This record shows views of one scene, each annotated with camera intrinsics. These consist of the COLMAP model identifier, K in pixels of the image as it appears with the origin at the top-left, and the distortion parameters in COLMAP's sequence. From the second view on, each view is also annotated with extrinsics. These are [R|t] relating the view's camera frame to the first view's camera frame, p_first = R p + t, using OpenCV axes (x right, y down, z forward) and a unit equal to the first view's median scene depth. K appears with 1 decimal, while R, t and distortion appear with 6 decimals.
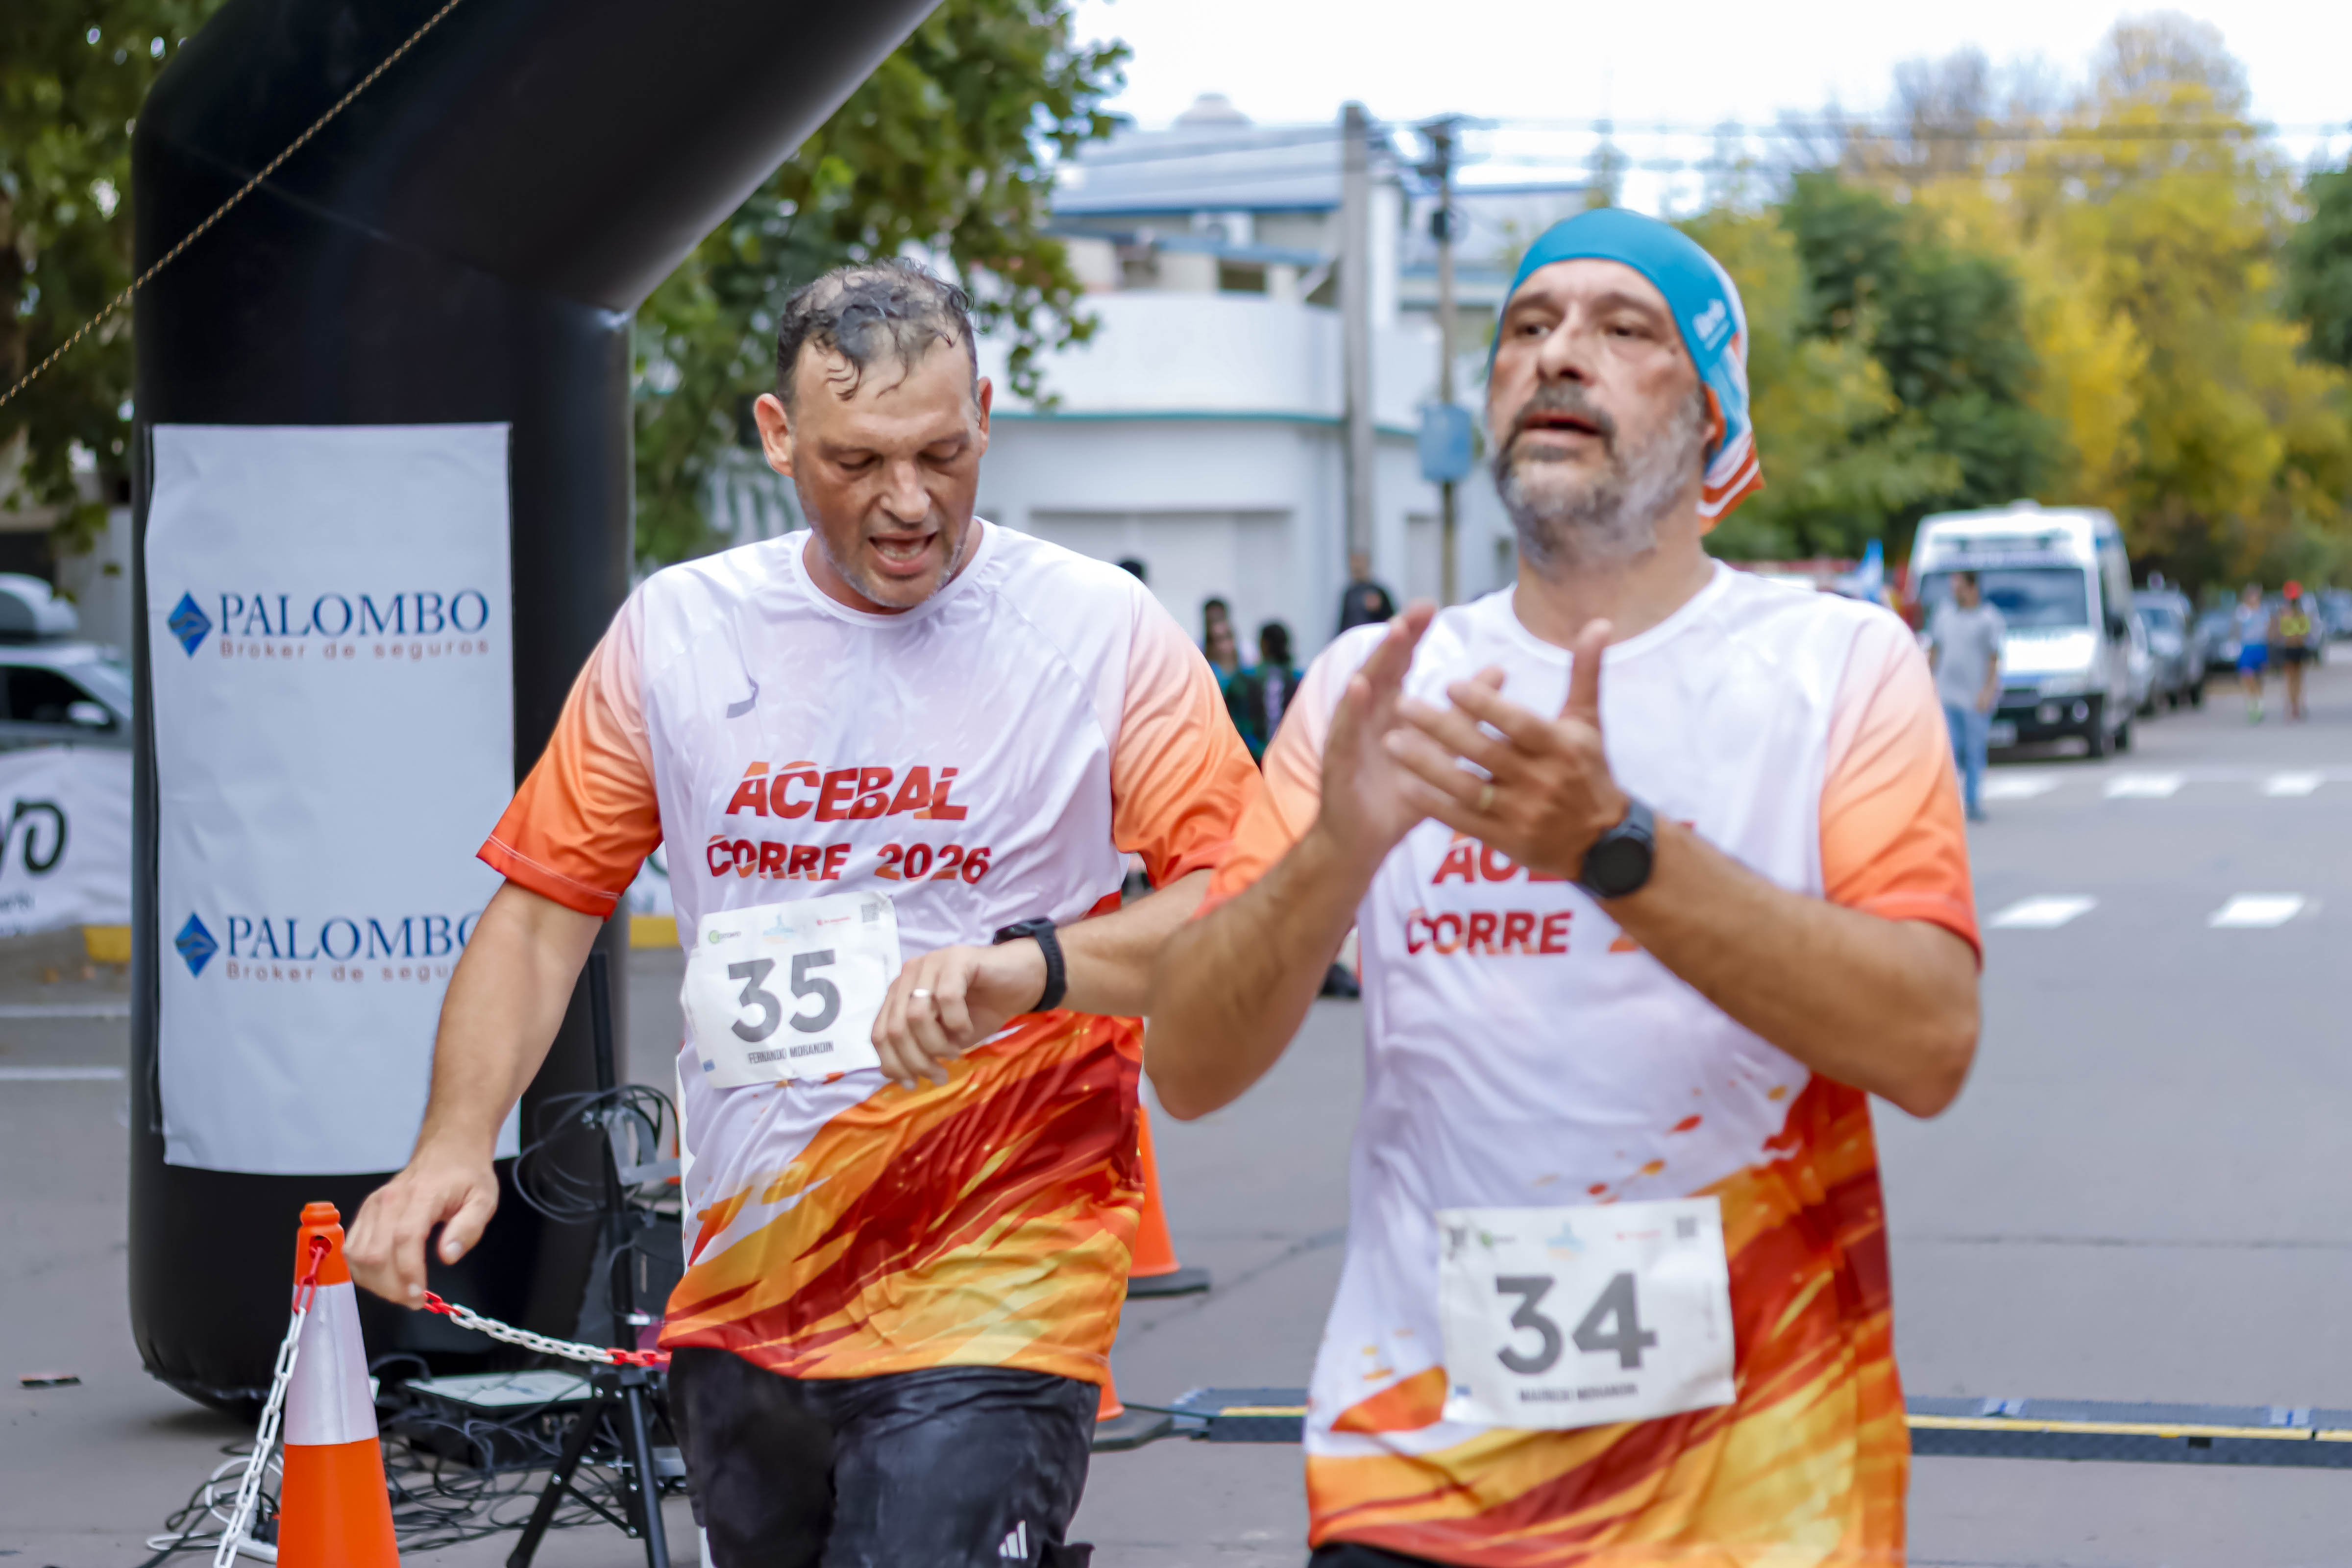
lens RADIAL K [[5525.6, 0, 1180.6], [0, 5525.6, 743.6], [0, 0, 1]] dist [0.045348, -0.400480]
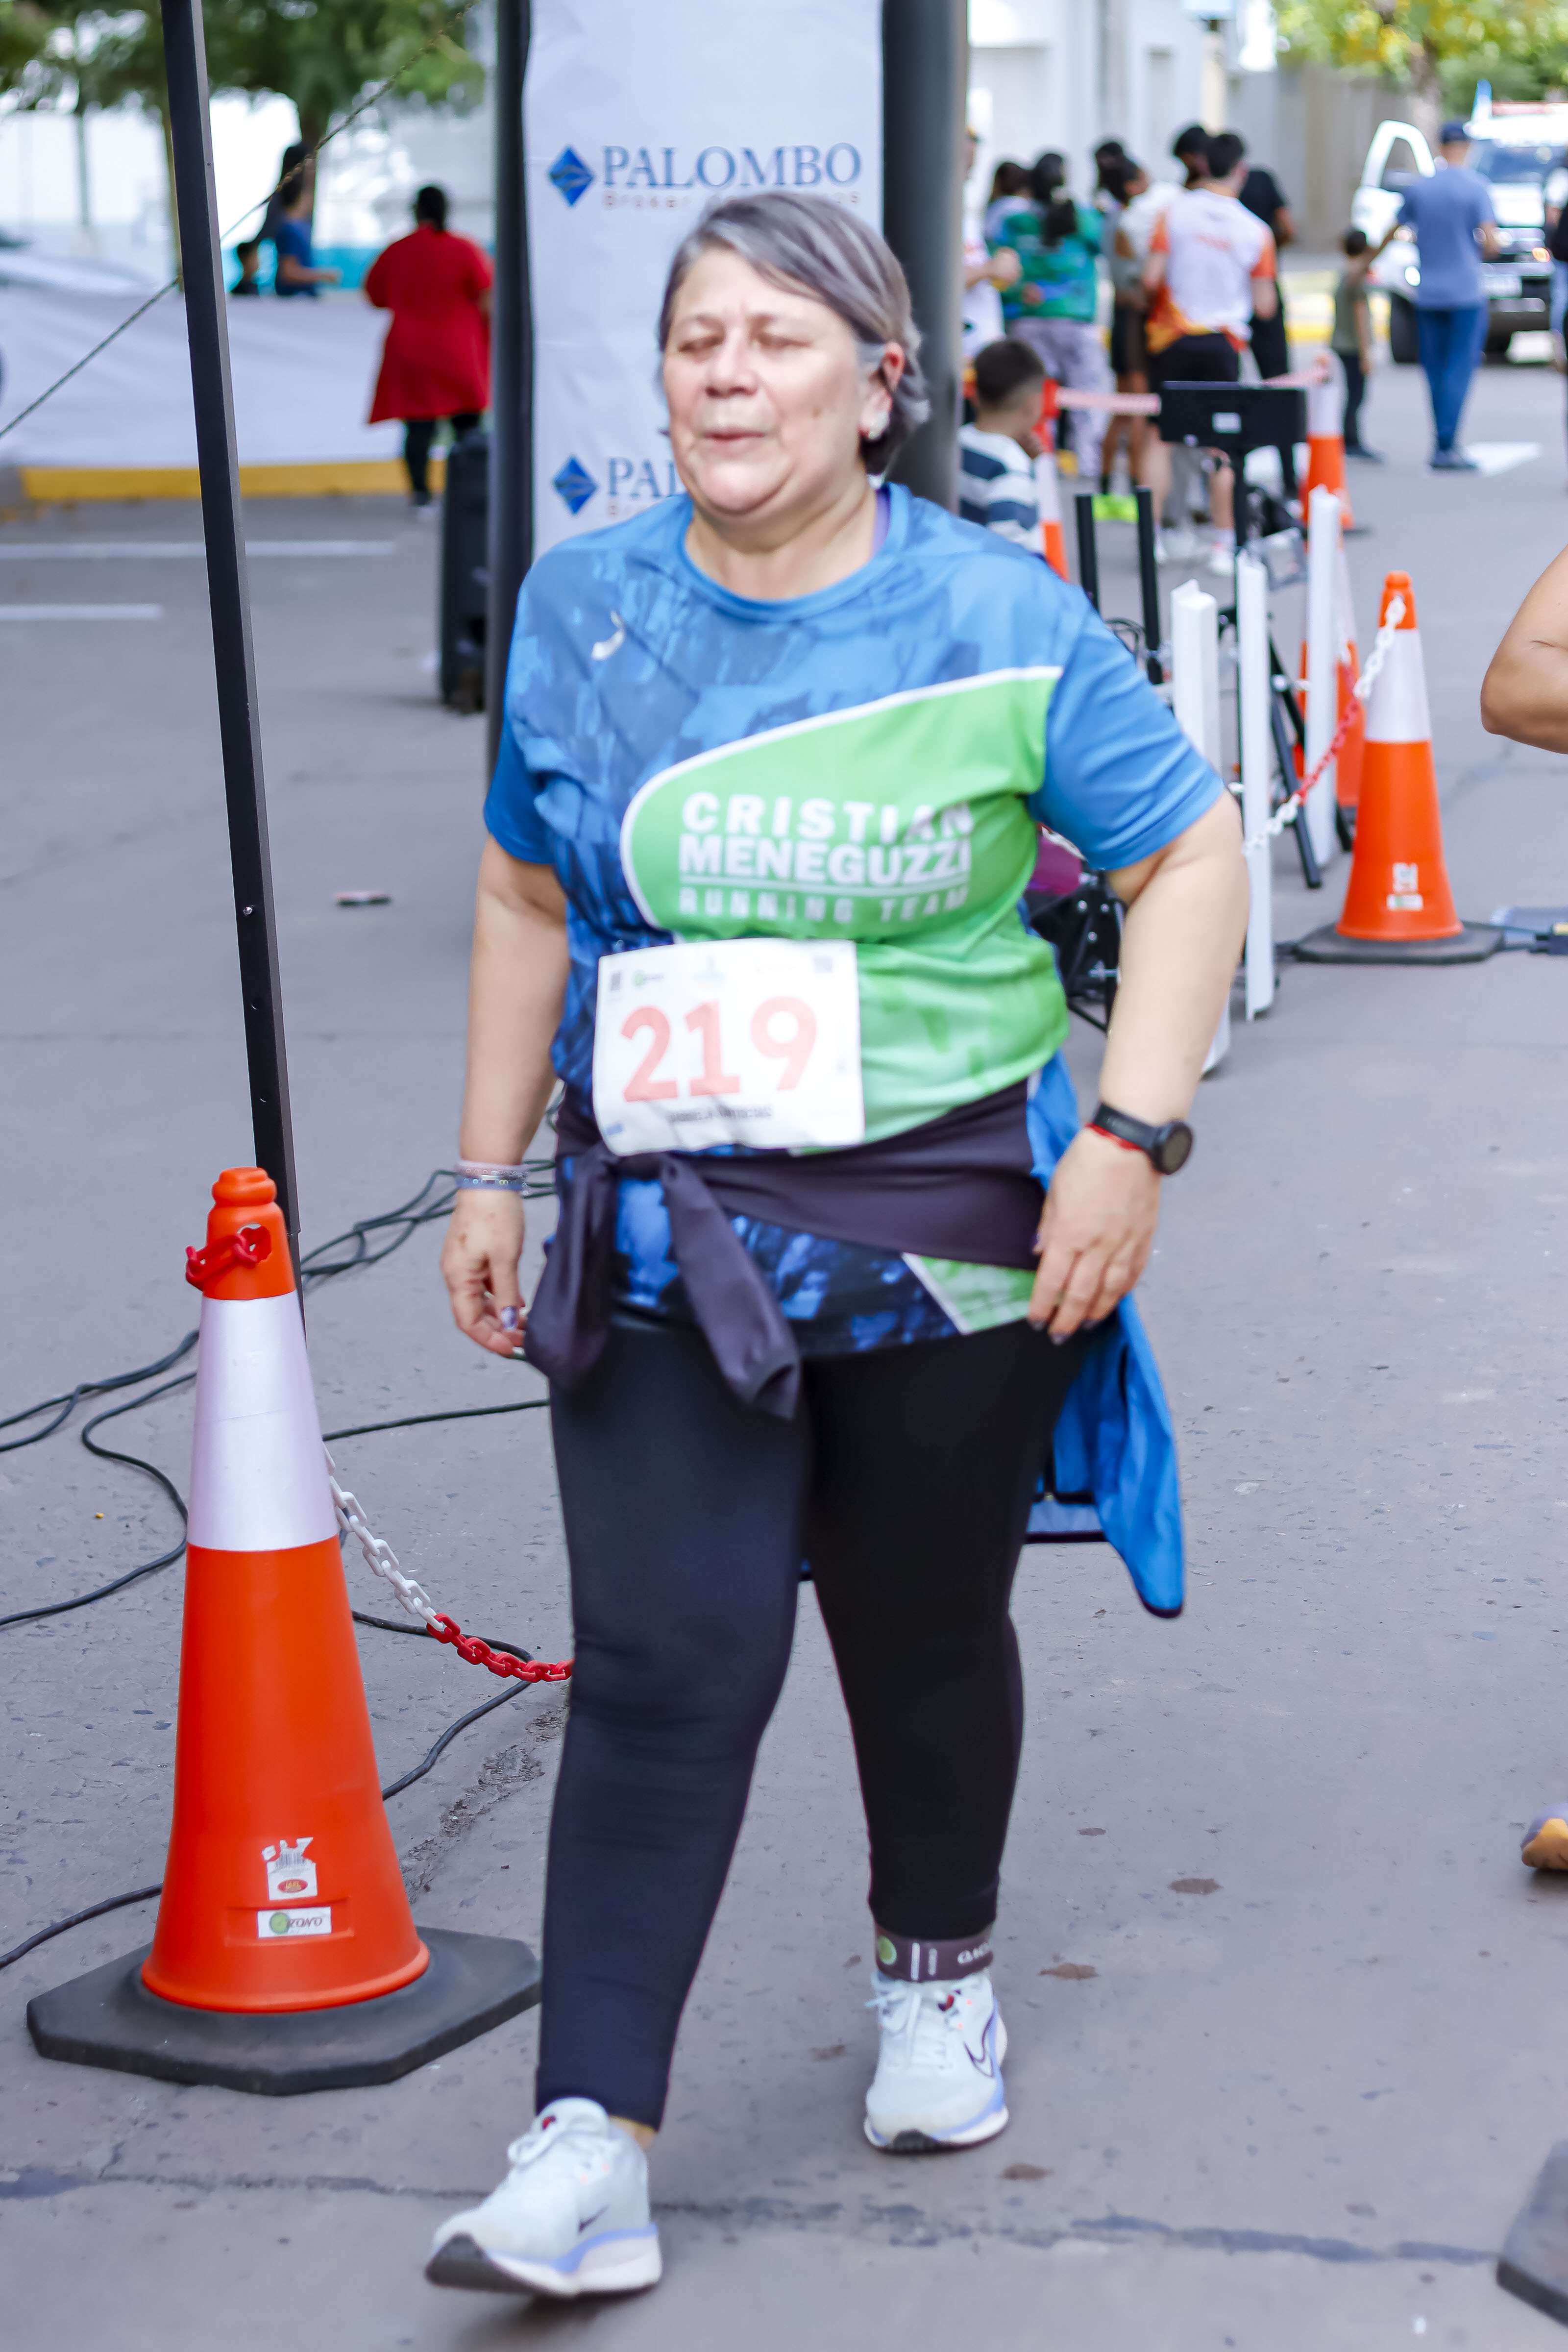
lens RADIAL K [[5525.6, 0, 784.0], [0, 5525.6, 1176.0], [0, 0, 1]] dist [0.045348, -0.400480]
pose [[0.999968, 0.001721, 0.007849, -0.147482], [-0.002952, 0.987182, 0.159569, -0.002089], [-0.007474, -0.159587, 0.987156, -0.061903]]
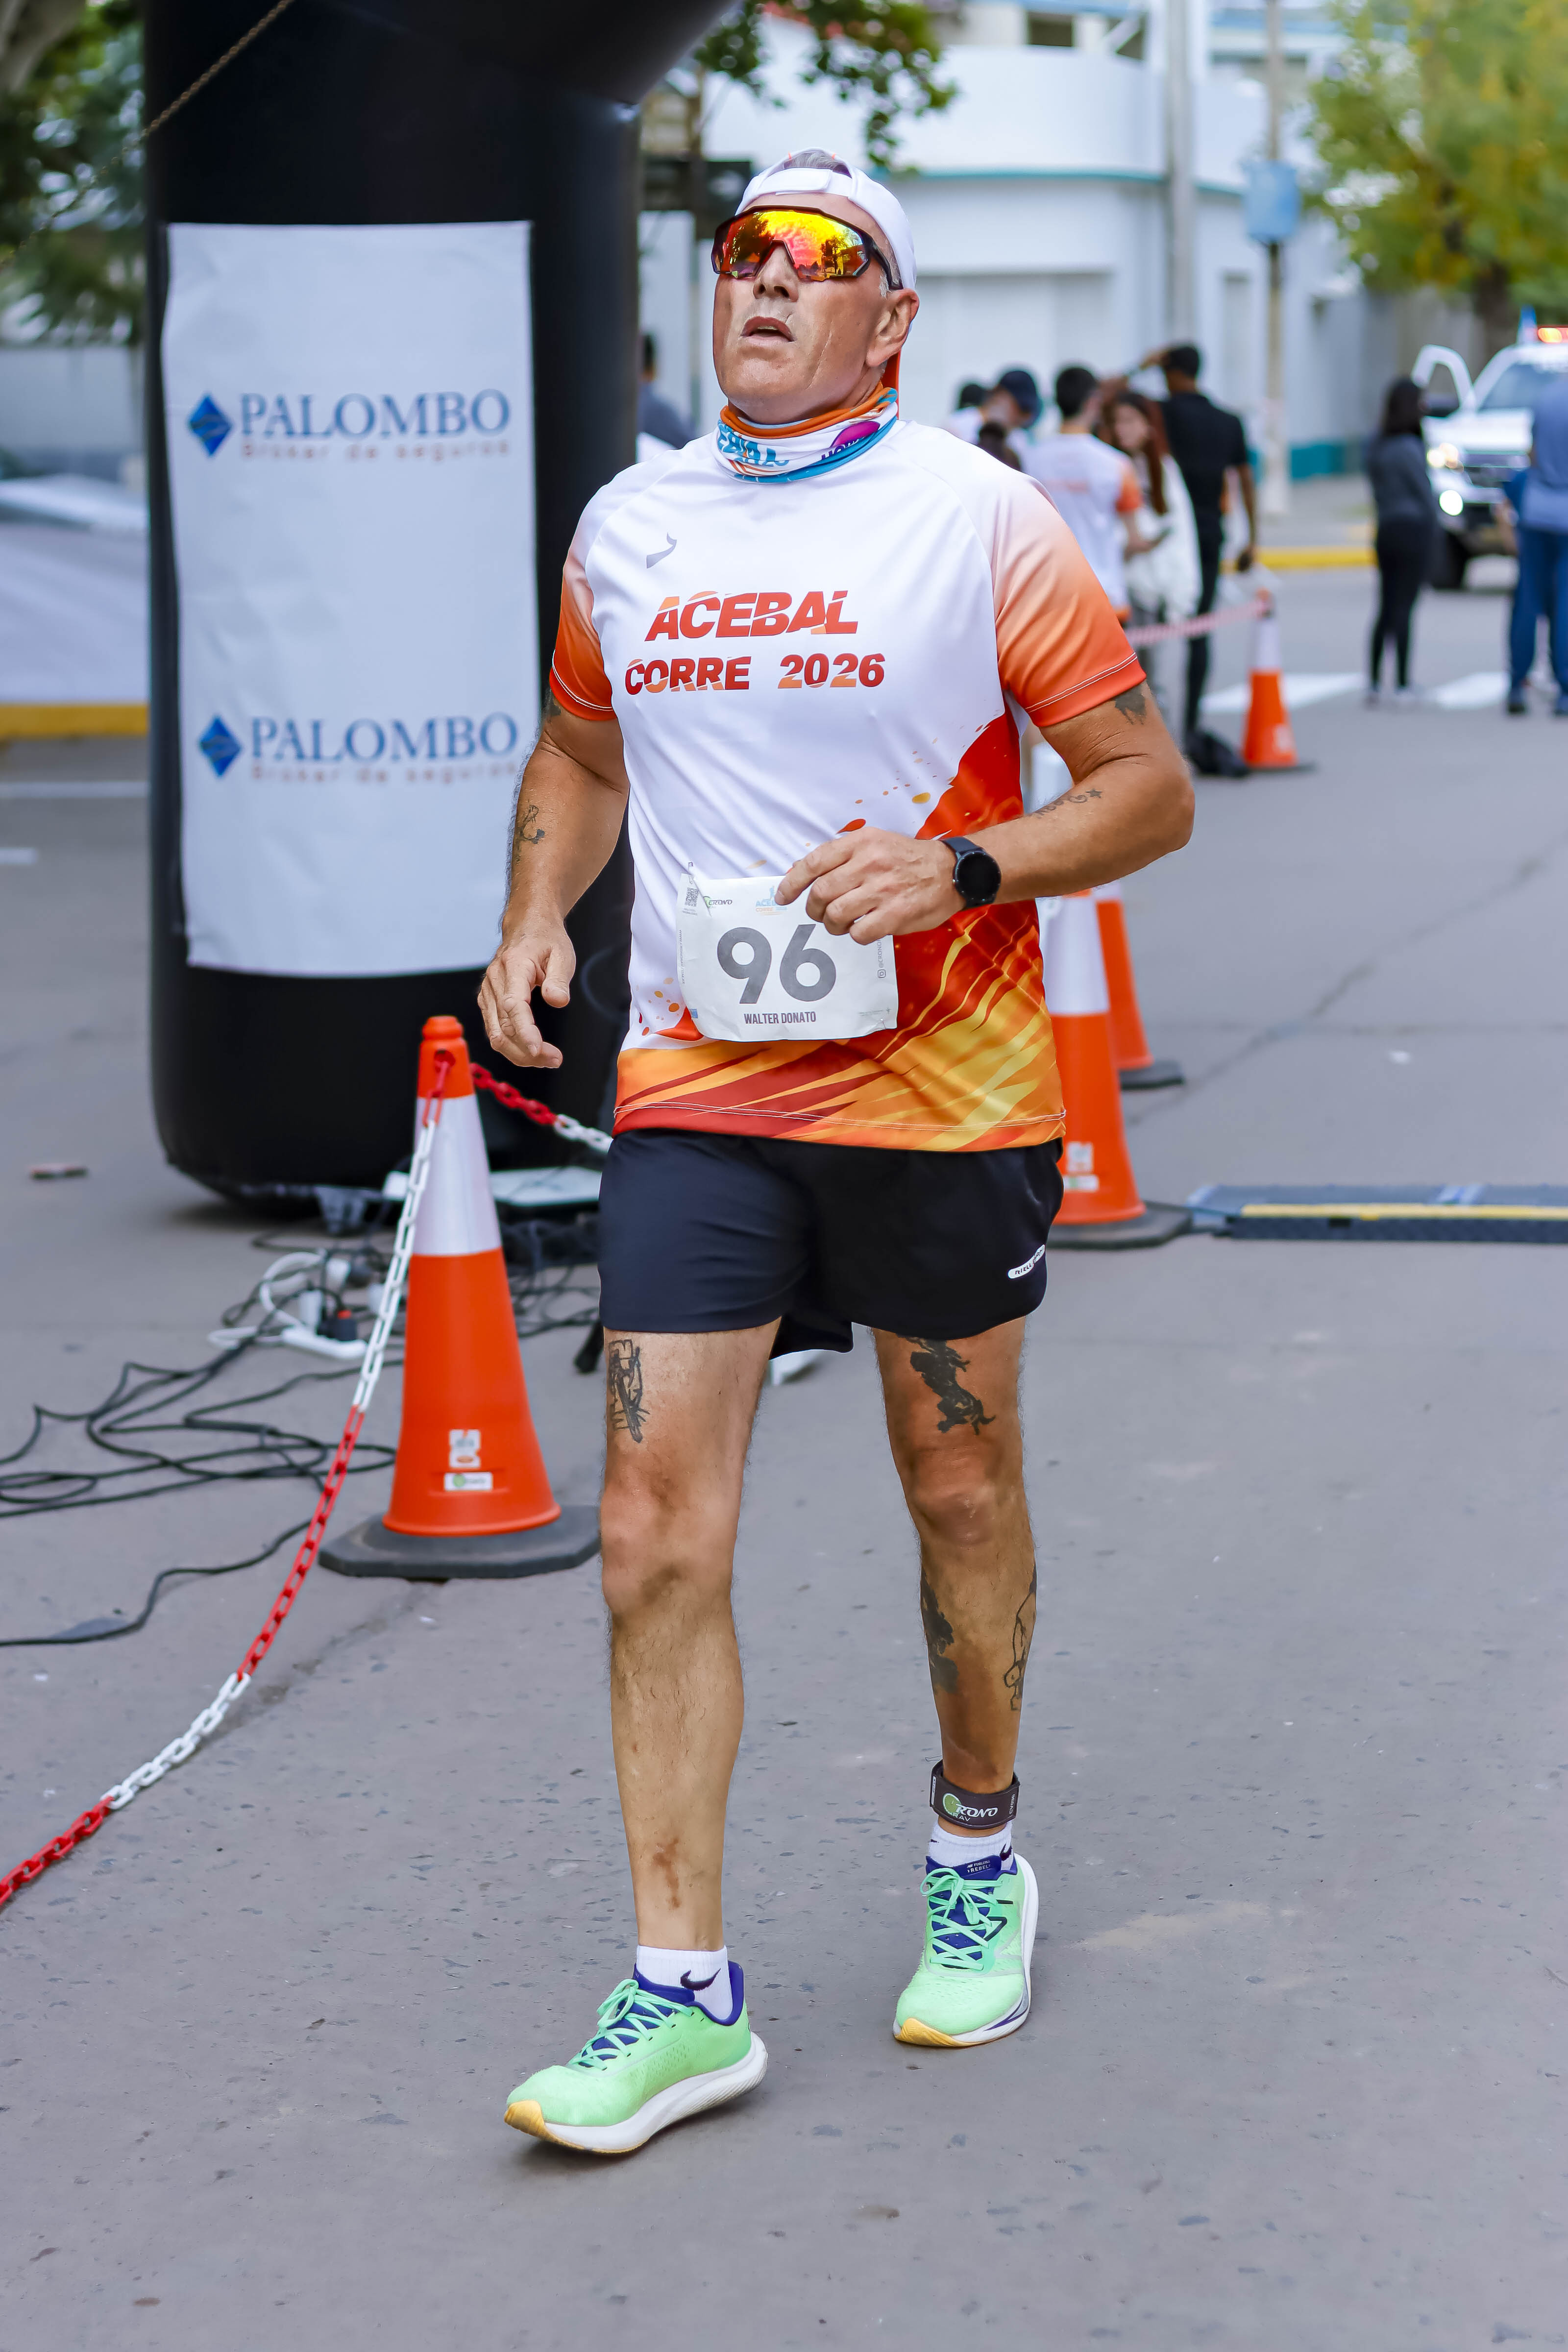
lens RADIAL K [[5525.6, 0, 784.0], [0, 5525.6, 1176.0], [0, 0, 1]] dist [0.045348, -0.400480]
pose [[0.999627, 0.001946, -0.027240, -0.048113], [0.001377, 0.992599, 0.121433, -0.008272], [0.027275, -0.121425, 0.992226, -0.005883]]
